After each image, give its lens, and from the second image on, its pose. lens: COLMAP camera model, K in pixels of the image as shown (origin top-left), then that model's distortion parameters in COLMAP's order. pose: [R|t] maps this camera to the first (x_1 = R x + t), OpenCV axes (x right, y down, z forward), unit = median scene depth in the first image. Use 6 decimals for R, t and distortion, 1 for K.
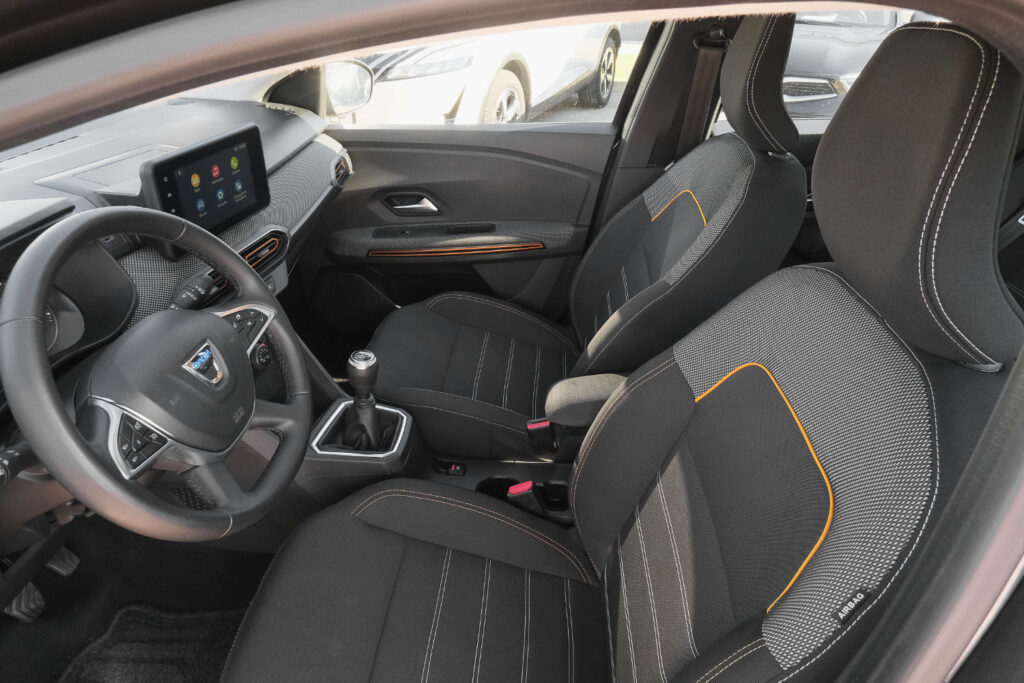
lens RADIAL K [[644.3, 0, 512.0], [0, 644.3, 341.5], [0, 0, 1]] dist [-0.007297, 0.001800]
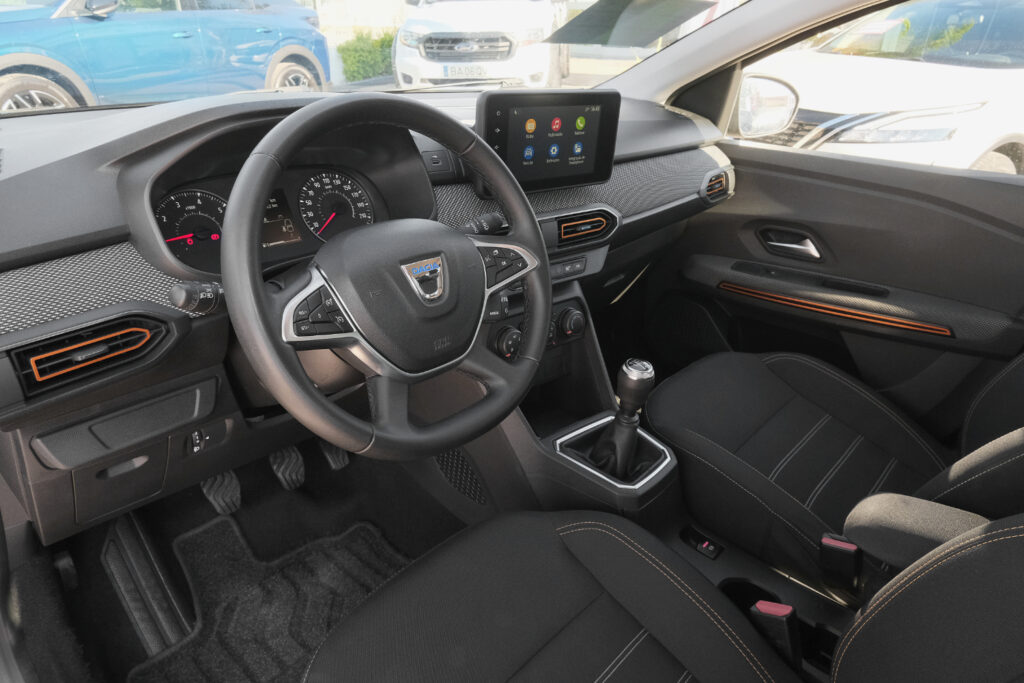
lens RADIAL K [[644.3, 0, 512.0], [0, 644.3, 341.5], [0, 0, 1]] dist [-0.007297, 0.001800]
pose [[0.781648, 0.294167, -0.549994, 0.089431], [-0.350030, 0.936732, 0.003555, 0.046936], [0.516242, 0.189735, 0.835161, 0.189629]]
